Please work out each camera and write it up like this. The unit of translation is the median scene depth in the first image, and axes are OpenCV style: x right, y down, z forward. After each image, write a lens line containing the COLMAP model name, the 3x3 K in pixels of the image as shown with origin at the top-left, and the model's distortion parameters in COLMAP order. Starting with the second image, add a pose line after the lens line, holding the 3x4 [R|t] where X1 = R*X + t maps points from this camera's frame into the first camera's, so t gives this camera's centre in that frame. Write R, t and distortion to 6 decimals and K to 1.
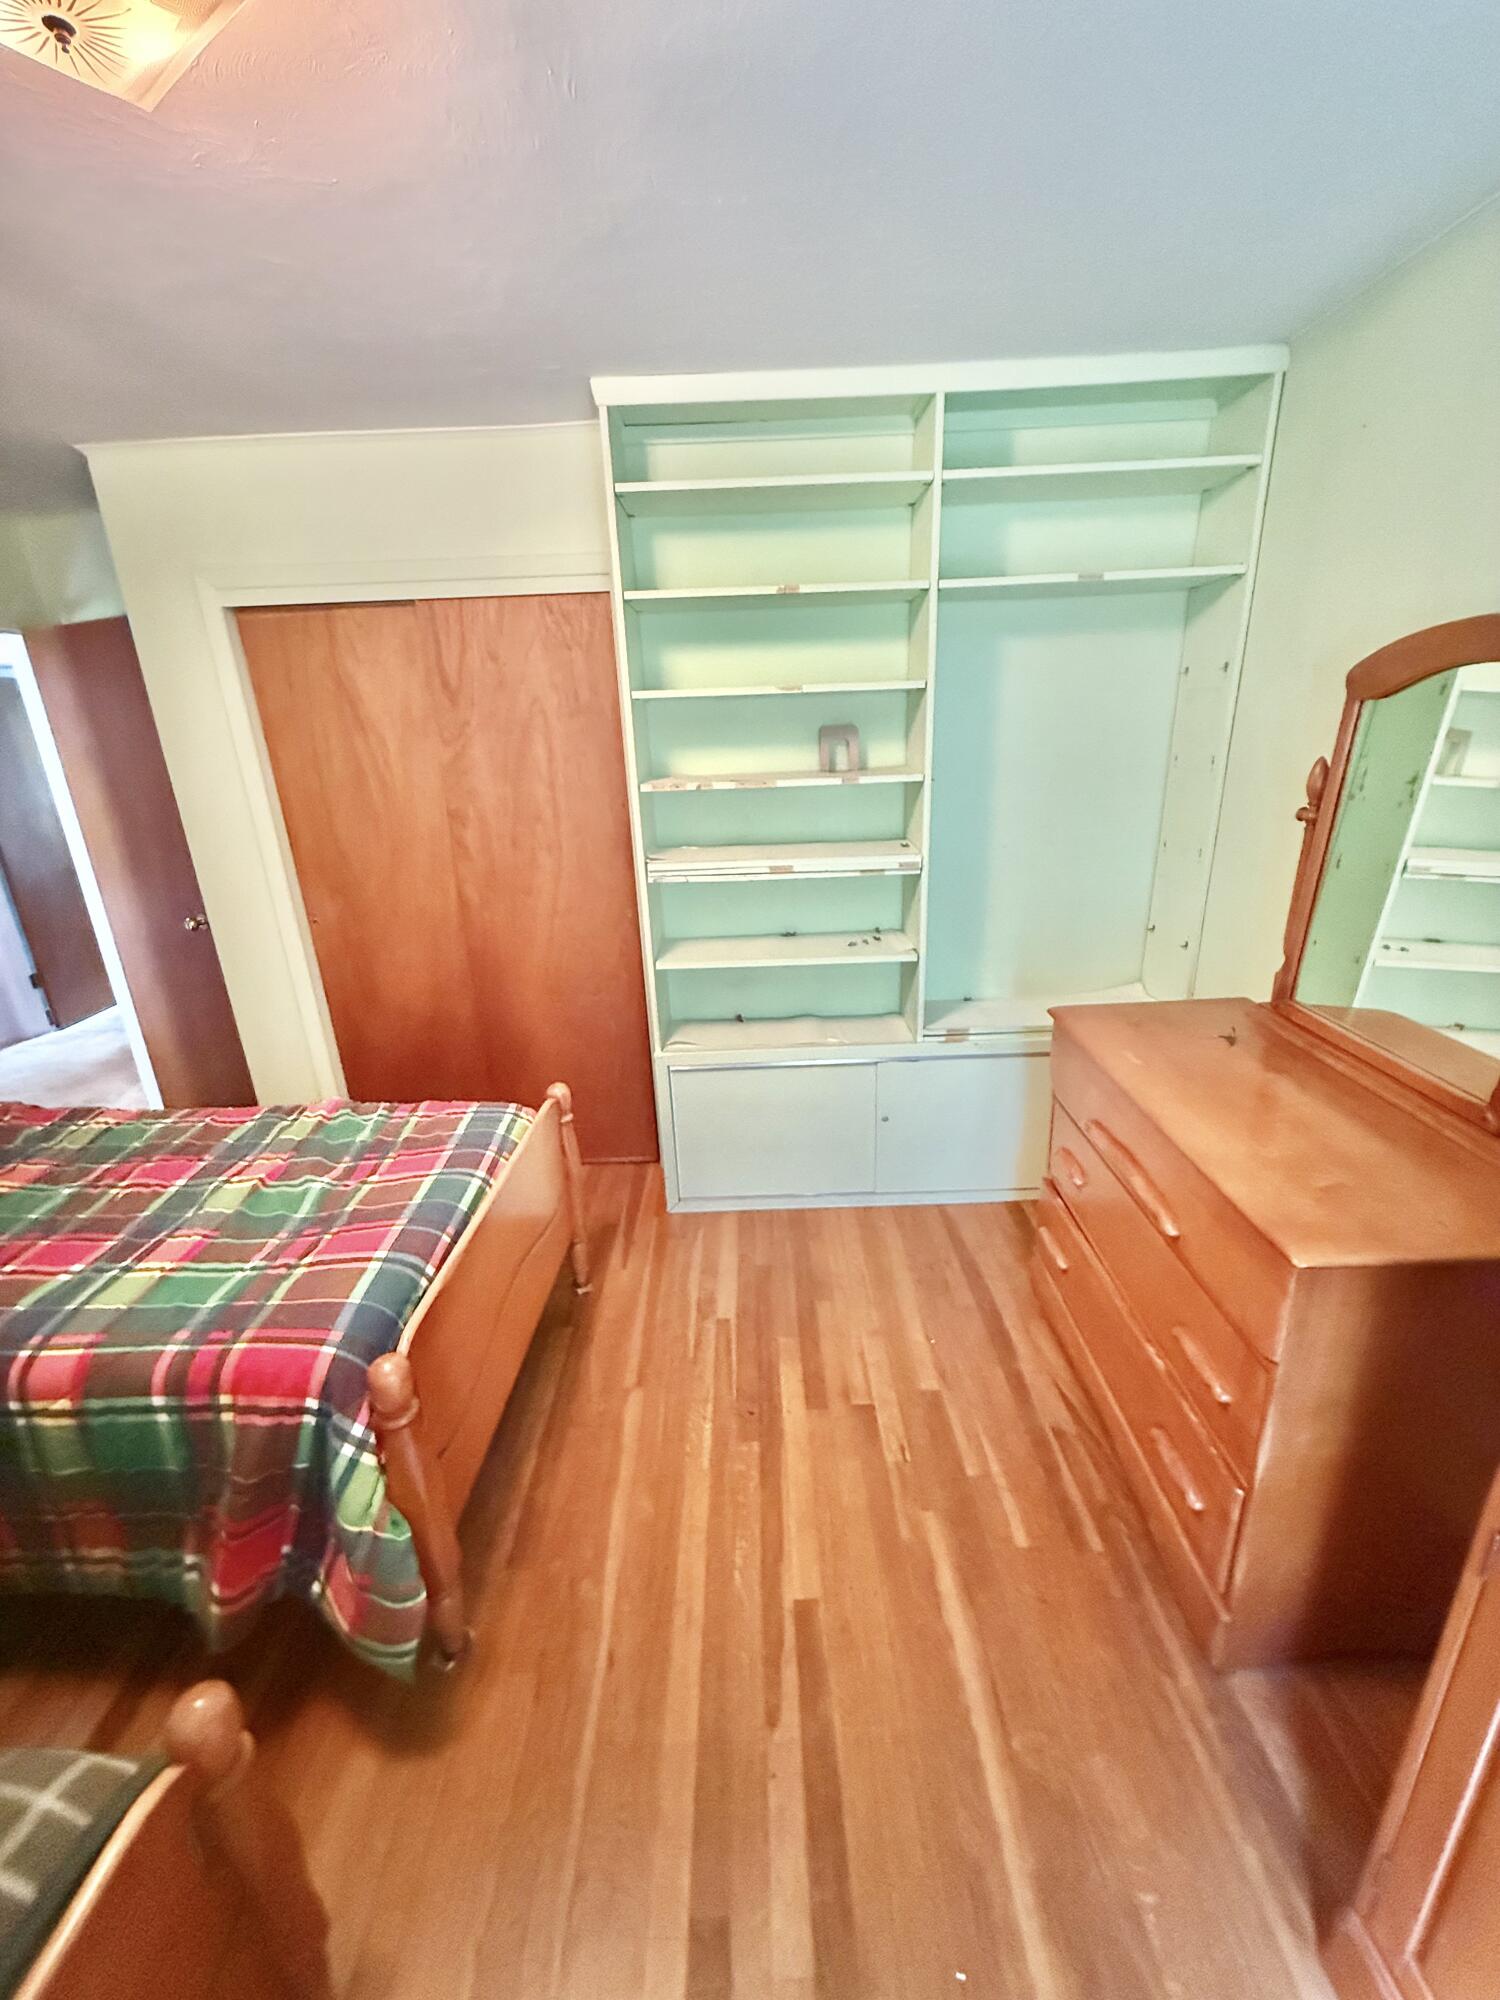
lens RADIAL K [[797.4, 0, 754.4], [0, 797.4, 997.8], [0, 0, 1]] dist [-0.000896, 0.000768]
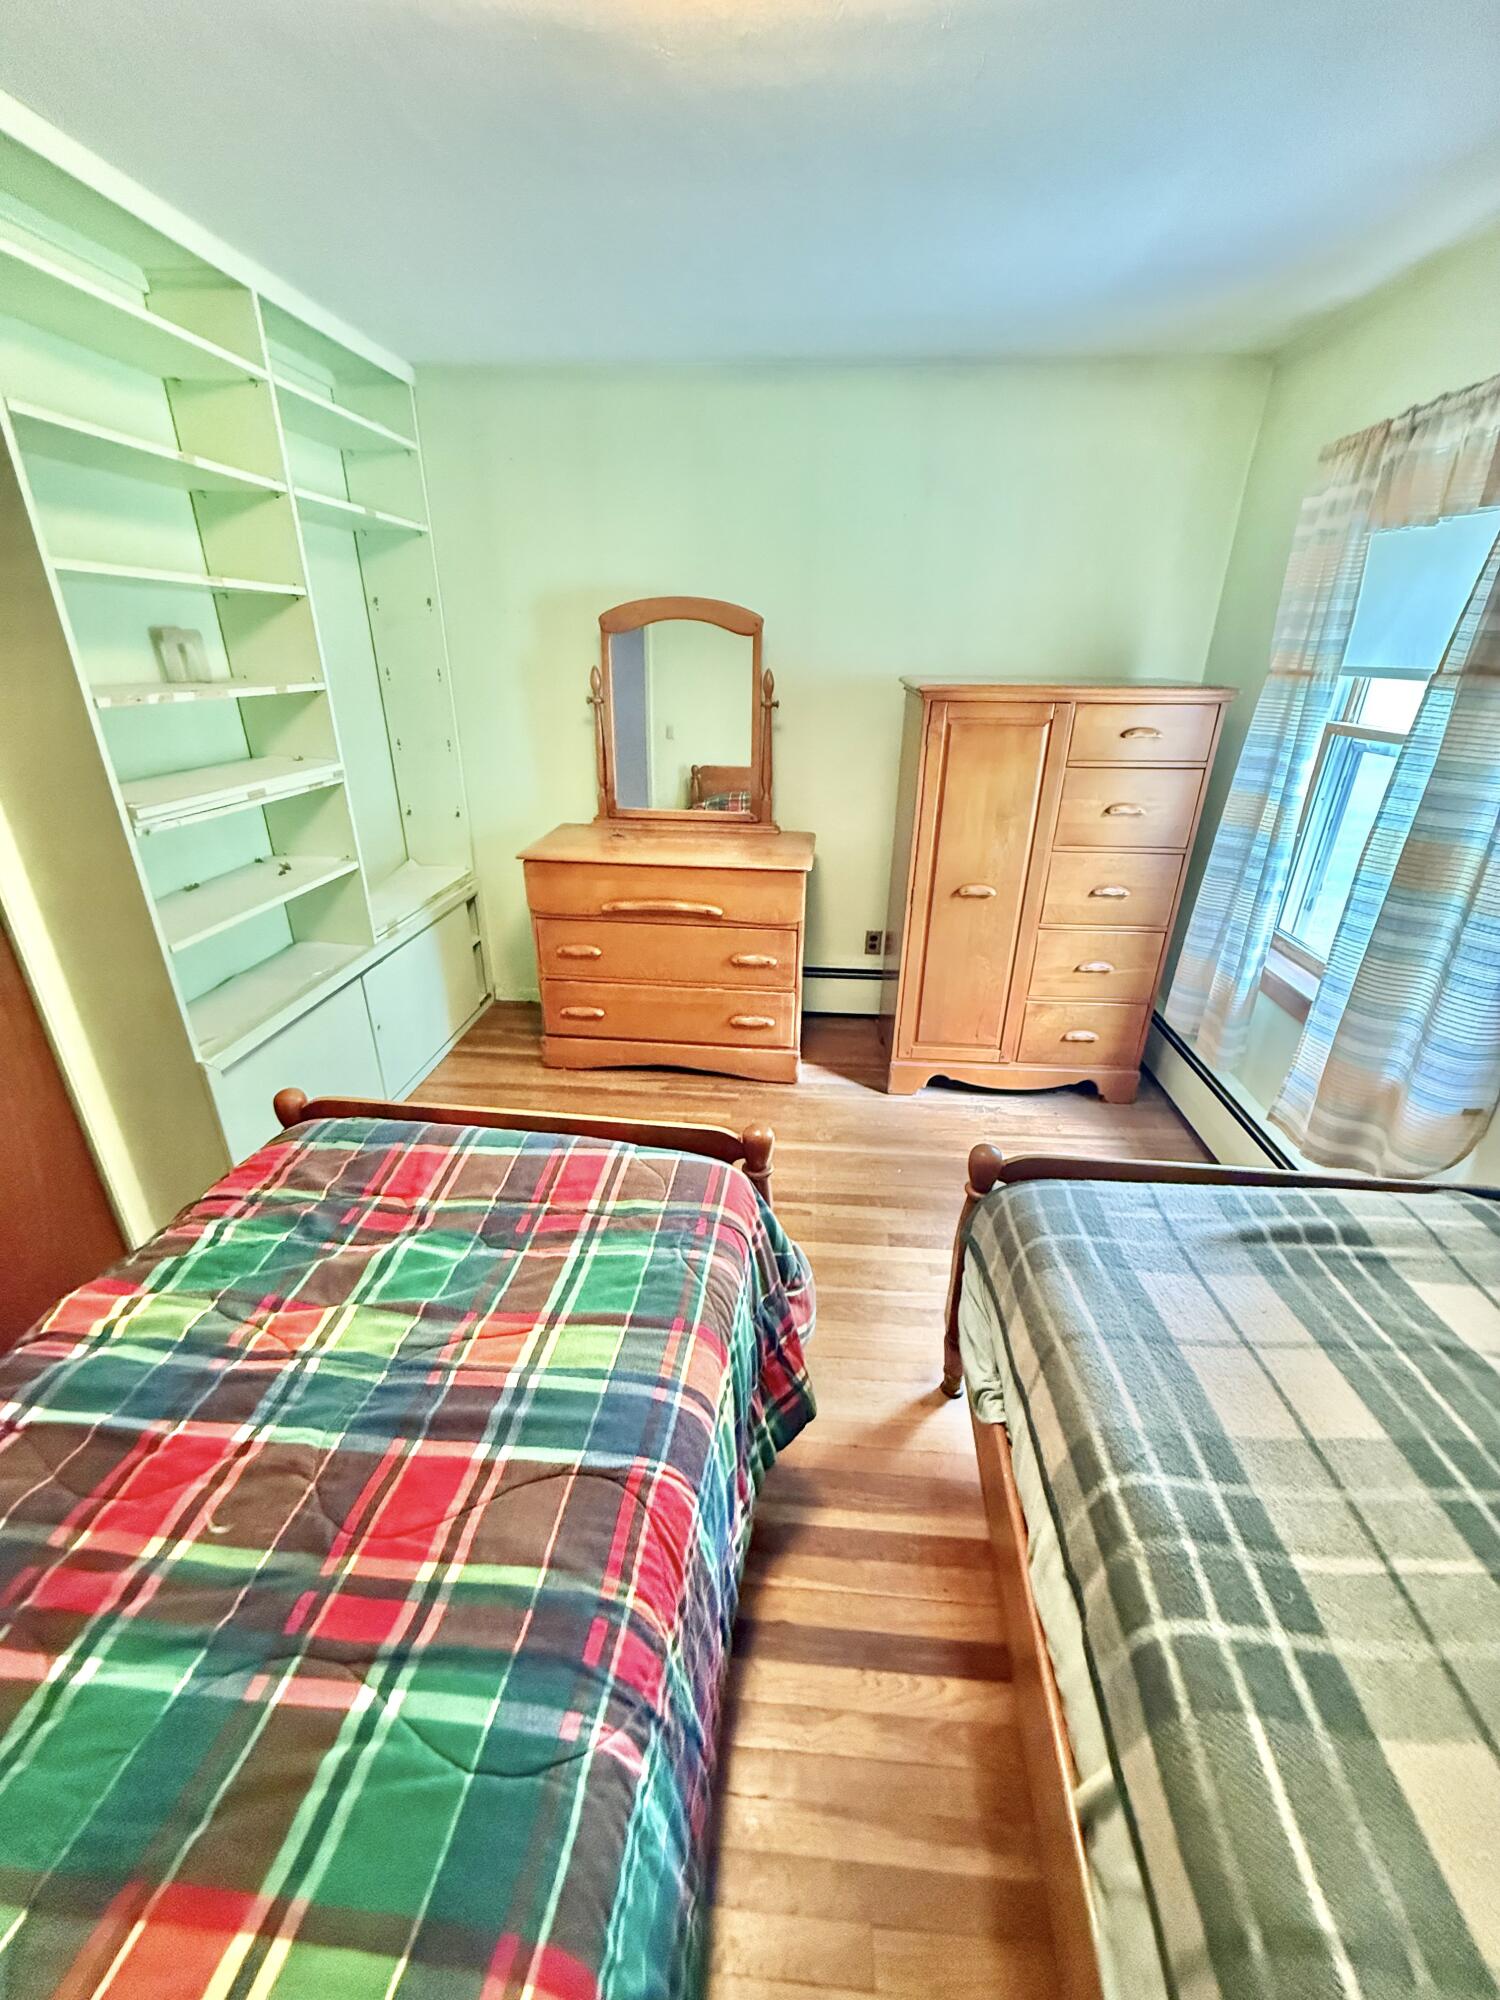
lens RADIAL K [[797.4, 0, 745.6], [0, 797.4, 999.5], [0, 0, 1]] dist [-0.000896, 0.000768]
pose [[0.090627, -0.367368, 0.925650, -1.075853], [0.306687, 0.894598, 0.325018, -0.103035], [-0.947486, 0.254429, 0.193742, 0.491178]]
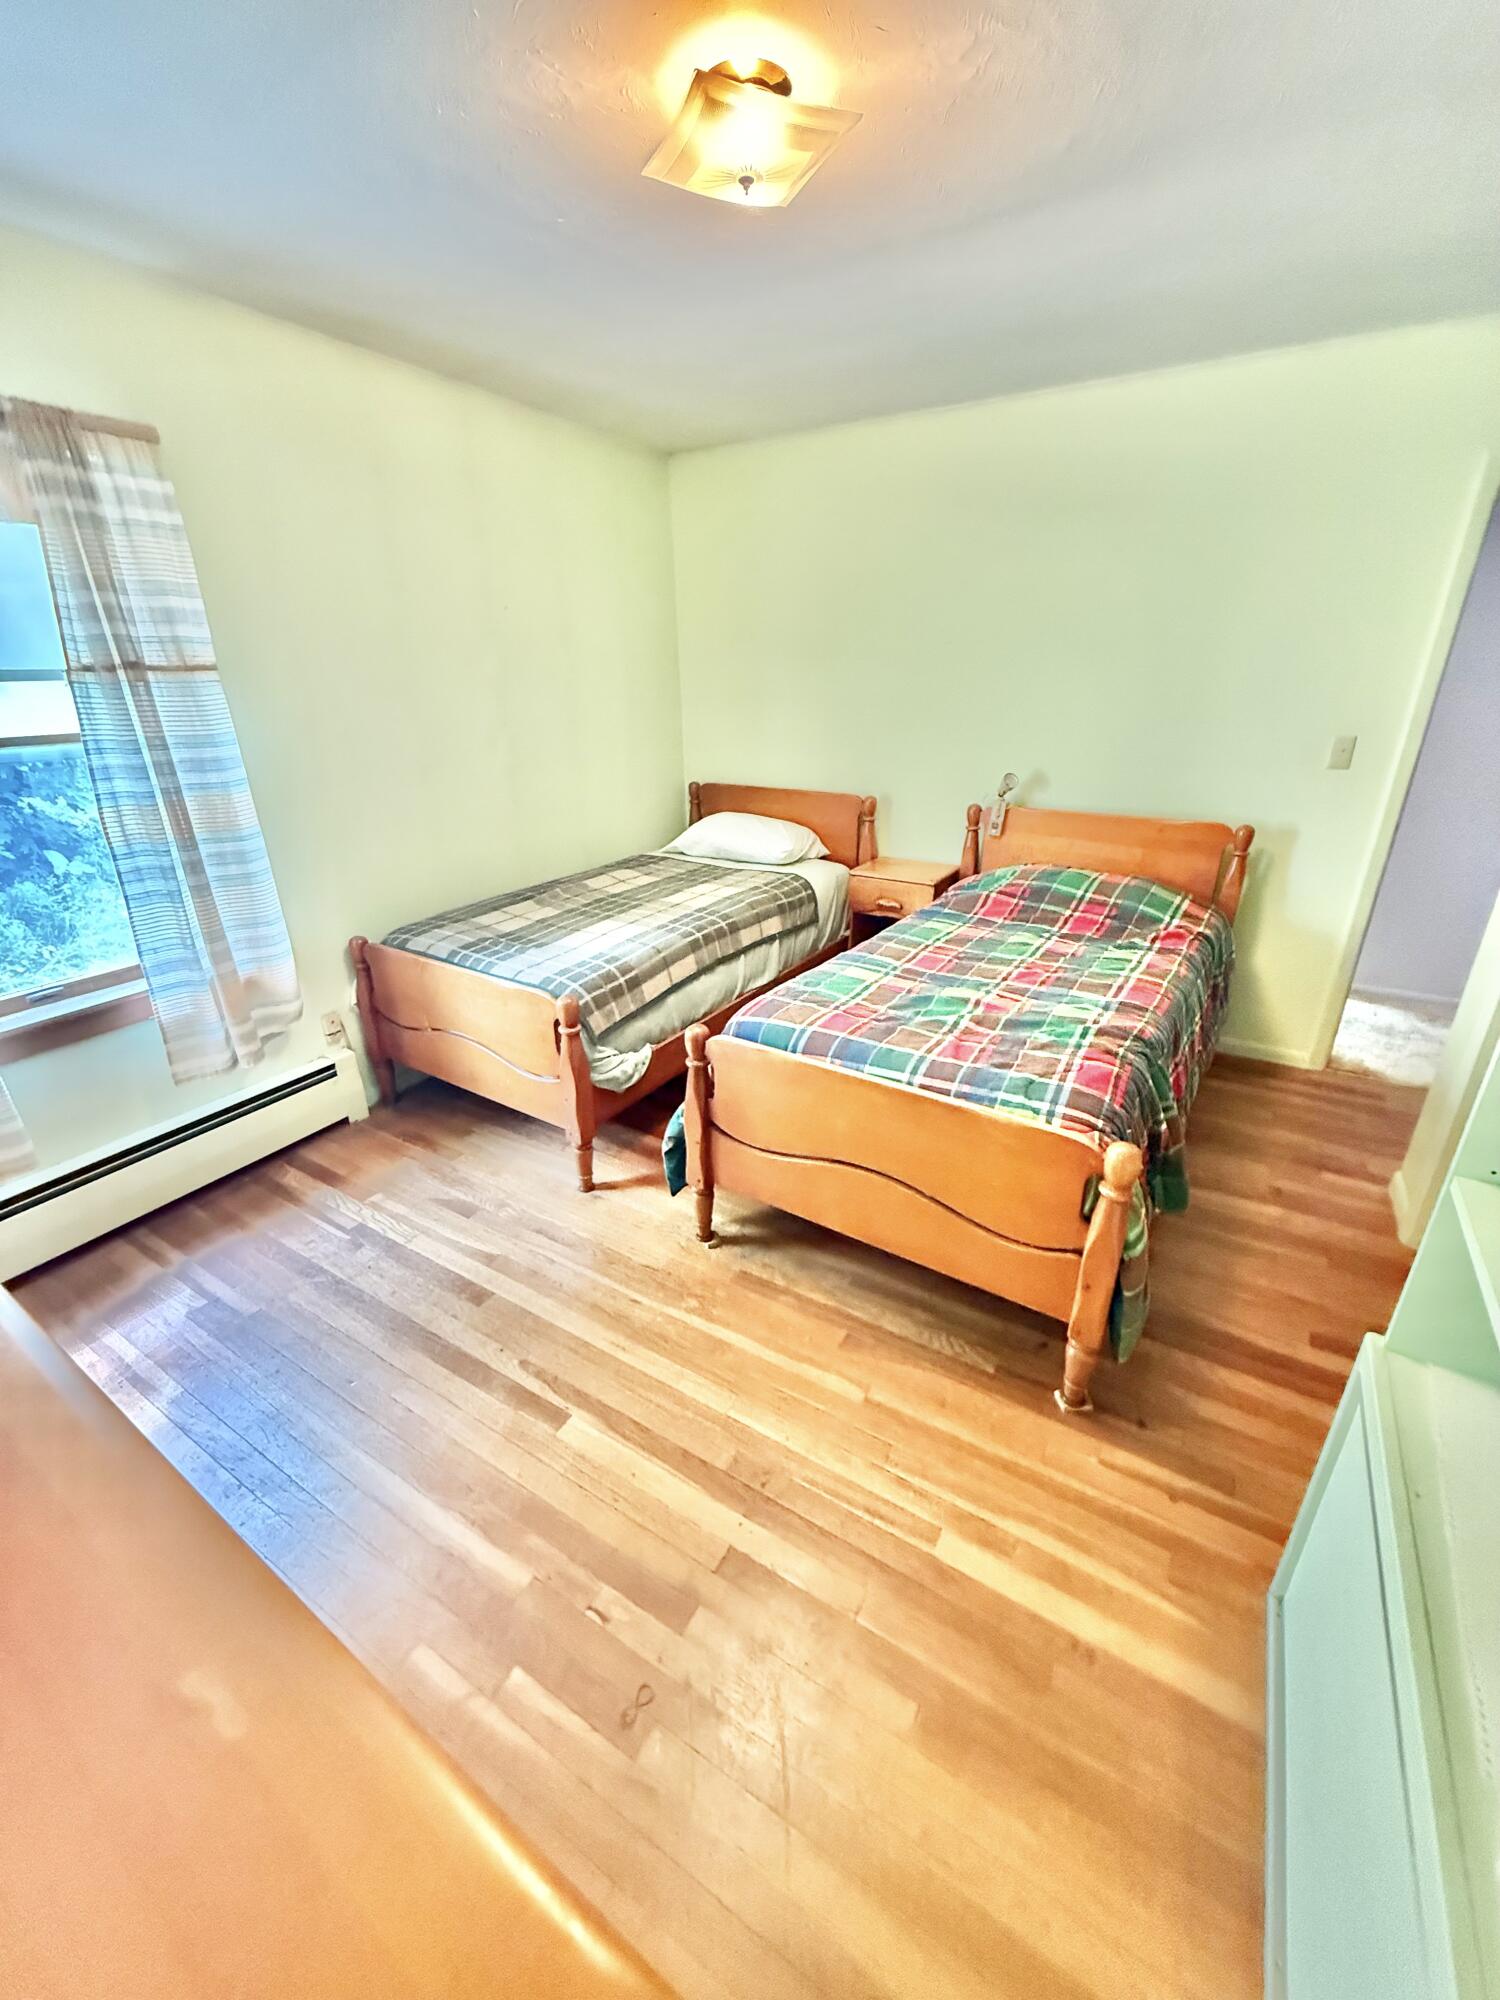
lens RADIAL K [[797.4, 0, 755.2], [0, 797.4, 995.5], [0, 0, 1]] dist [-0.000896, 0.000768]
pose [[-0.524836, 0.362082, -0.770353, 0.481486], [-0.249308, 0.799940, 0.545840, -0.348405], [0.813875, 0.478531, -0.329567, 1.095187]]
